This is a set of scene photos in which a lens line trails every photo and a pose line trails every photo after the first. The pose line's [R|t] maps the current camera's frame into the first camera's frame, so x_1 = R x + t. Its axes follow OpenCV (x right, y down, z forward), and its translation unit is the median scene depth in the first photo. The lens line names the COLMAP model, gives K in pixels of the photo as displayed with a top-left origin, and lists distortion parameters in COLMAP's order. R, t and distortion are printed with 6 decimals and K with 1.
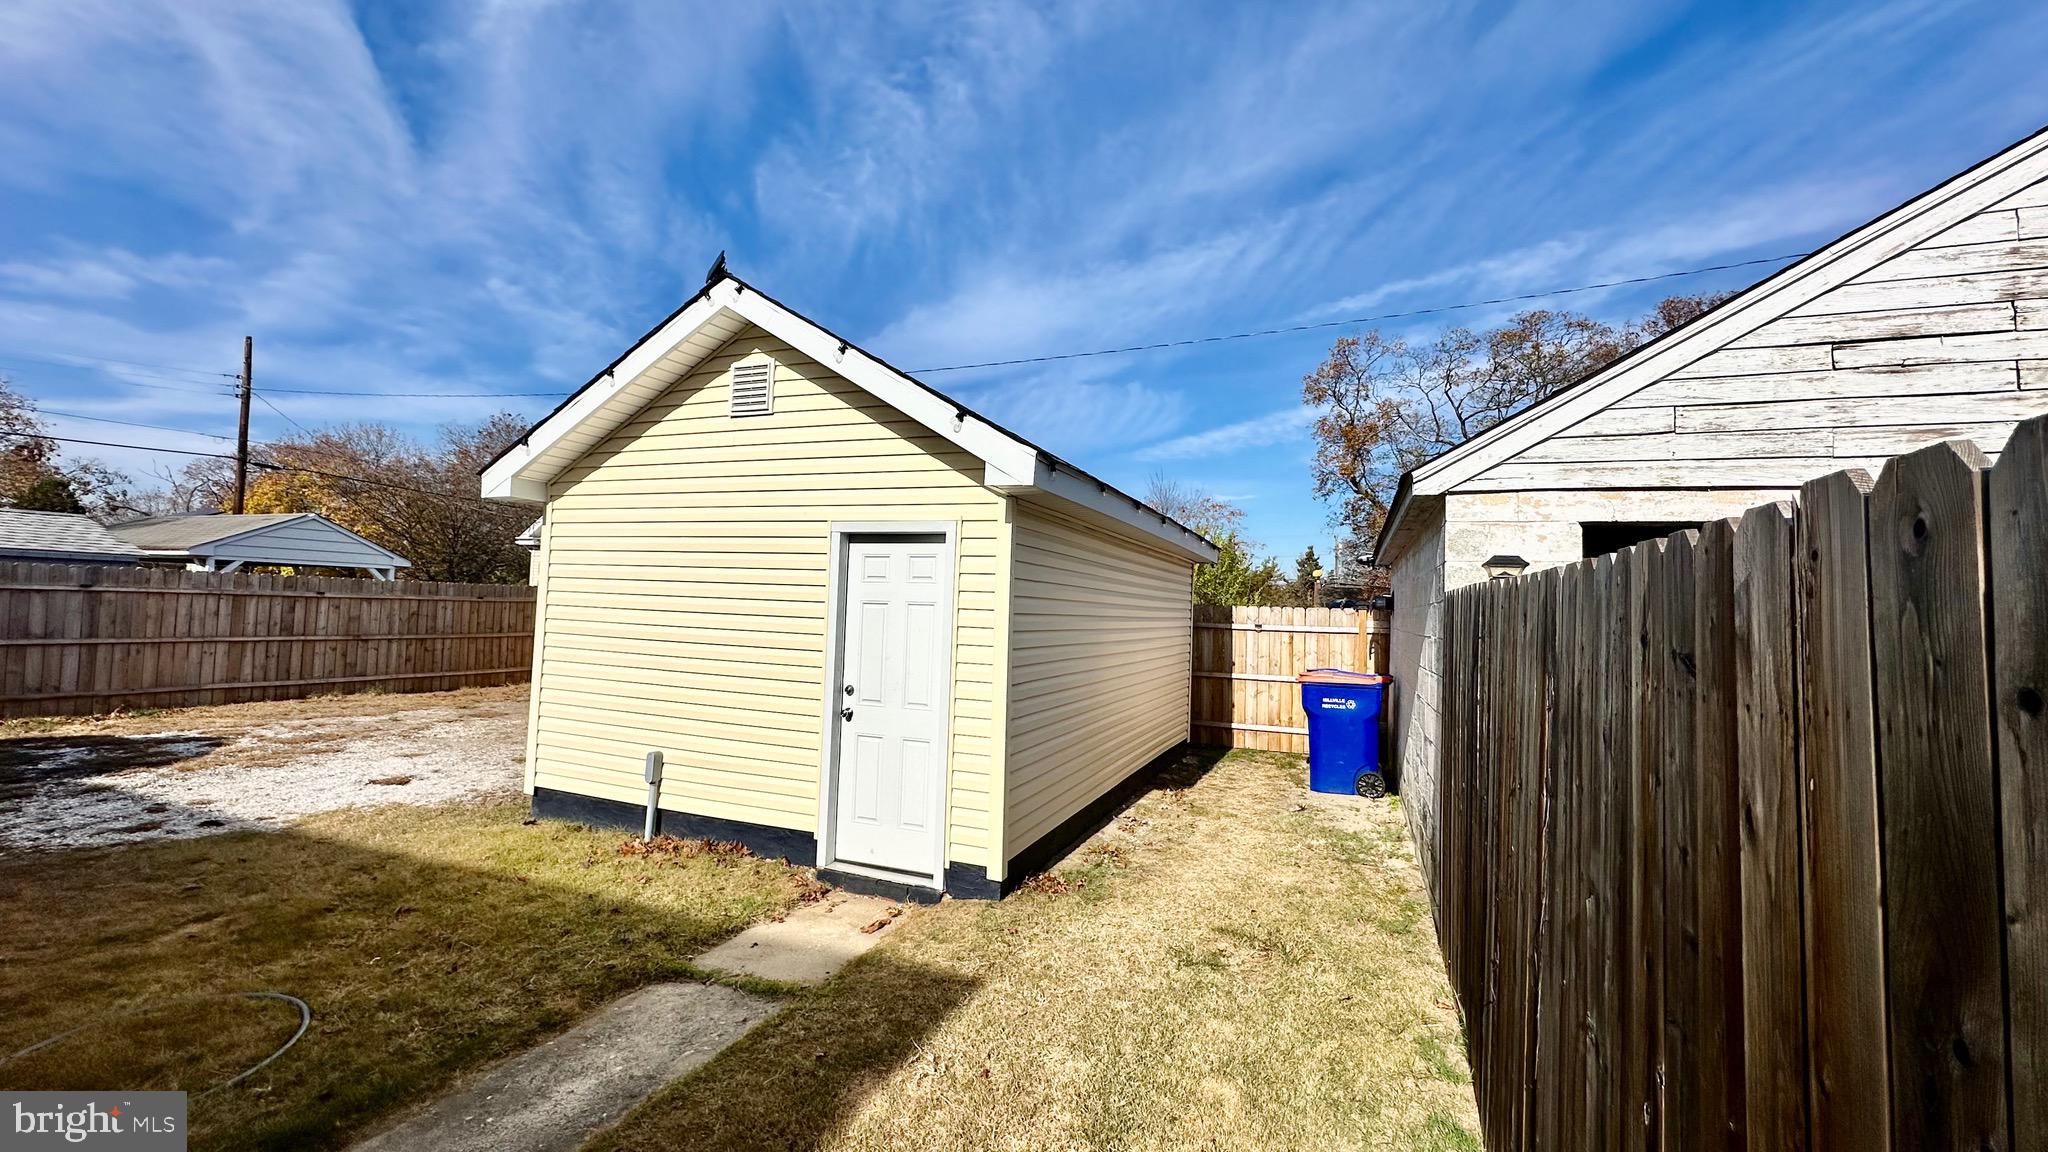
lens RADIAL K [[822.2, 0, 1018.7], [0, 822.2, 576.3], [0, 0, 1]] dist [-0.001715, -0.000246]
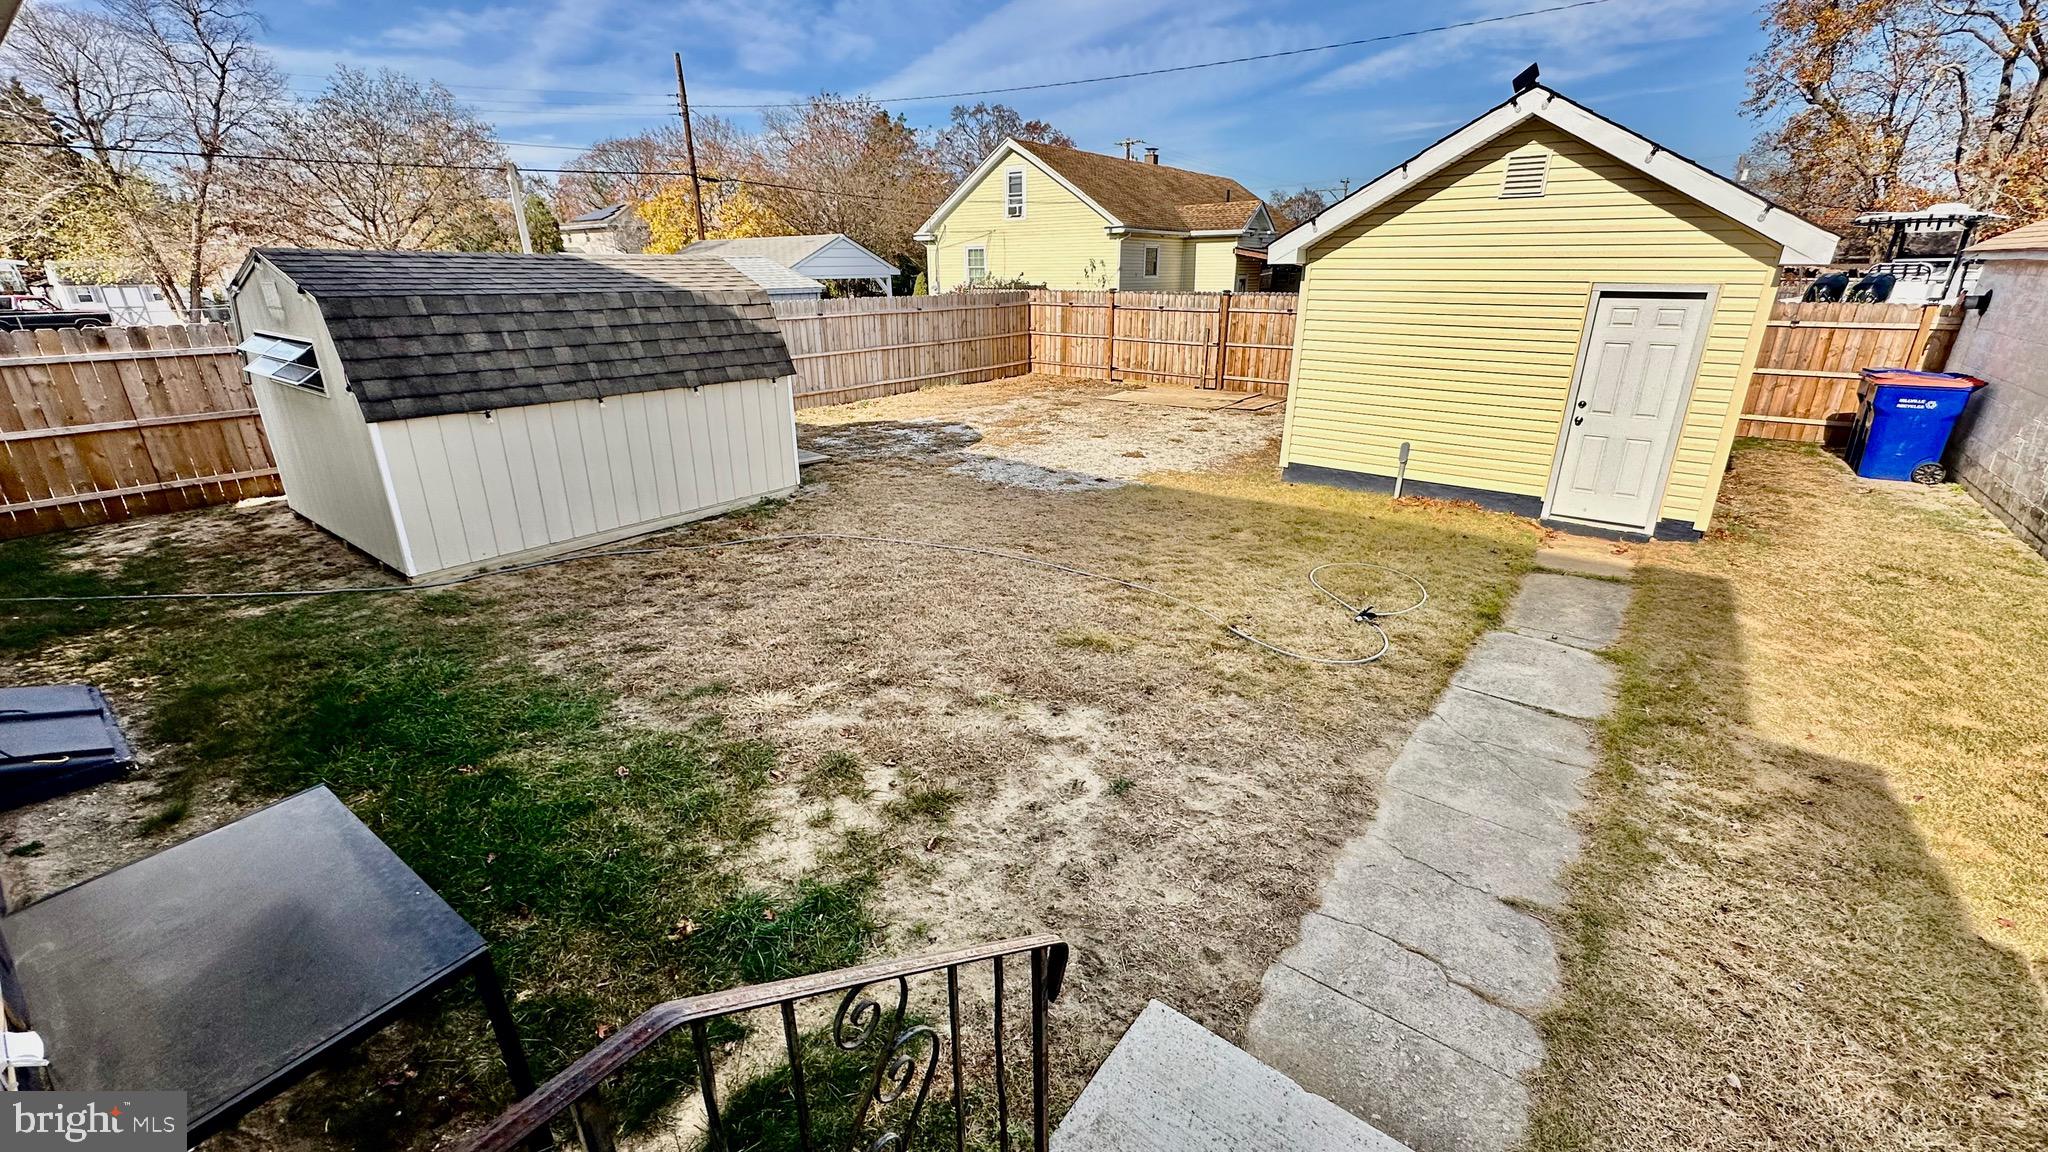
lens RADIAL K [[822.2, 0, 1018.5], [0, 822.2, 577.5], [0, 0, 1]] dist [-0.001715, -0.000246]
pose [[0.961684, 0.059033, -0.267730, -0.789476], [0.049586, 0.922986, 0.381625, -0.191878], [0.269640, -0.380278, 0.884694, -0.706866]]
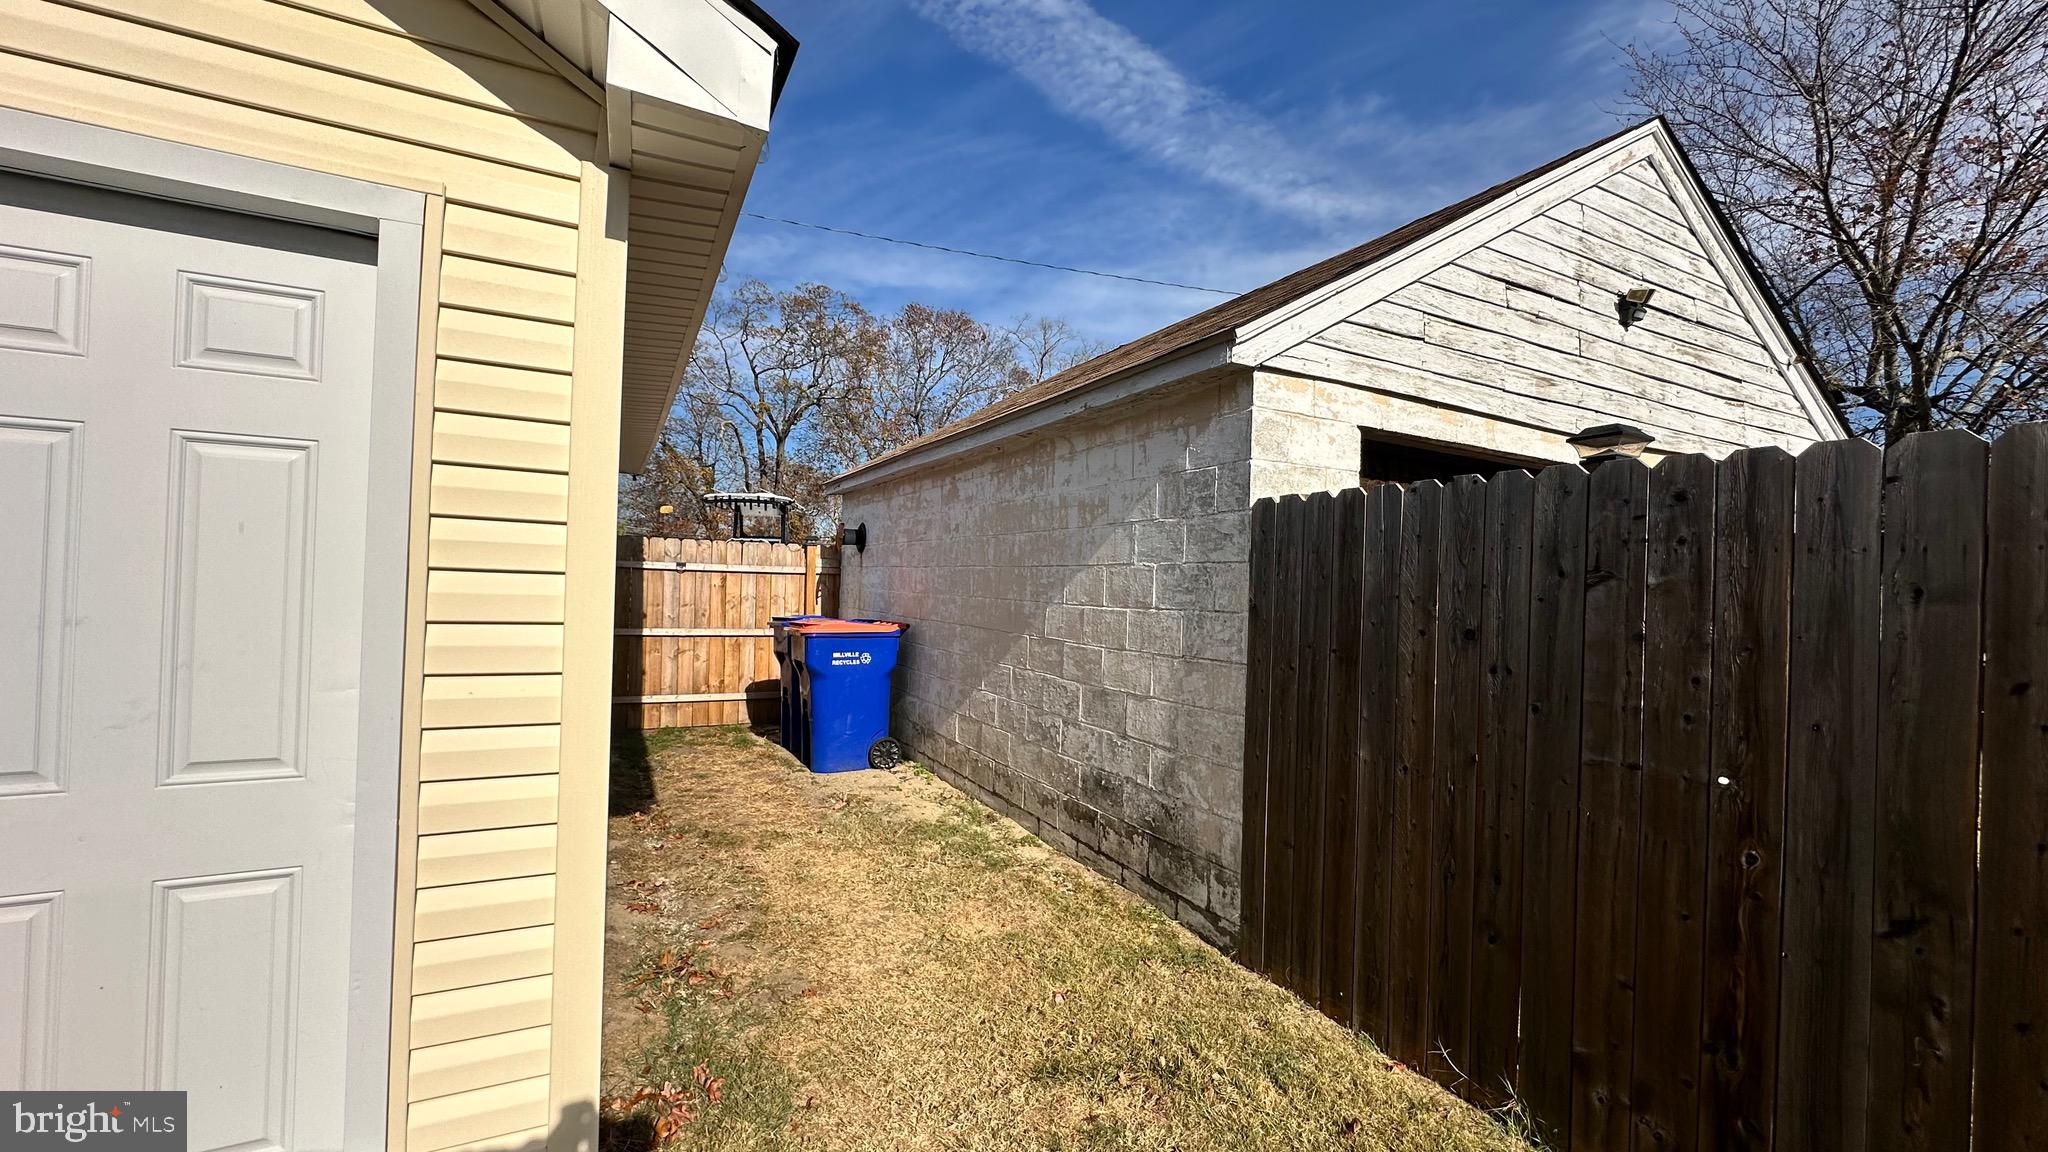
lens RADIAL K [[822.2, 0, 1024.8], [0, 822.2, 578.6], [0, 0, 1]] dist [-0.001715, -0.000246]
pose [[0.650906, -0.004031, 0.759147, -0.163798], [-0.042824, 0.998199, 0.042019, 0.059995], [-0.757949, -0.059860, 0.649561, 0.576746]]
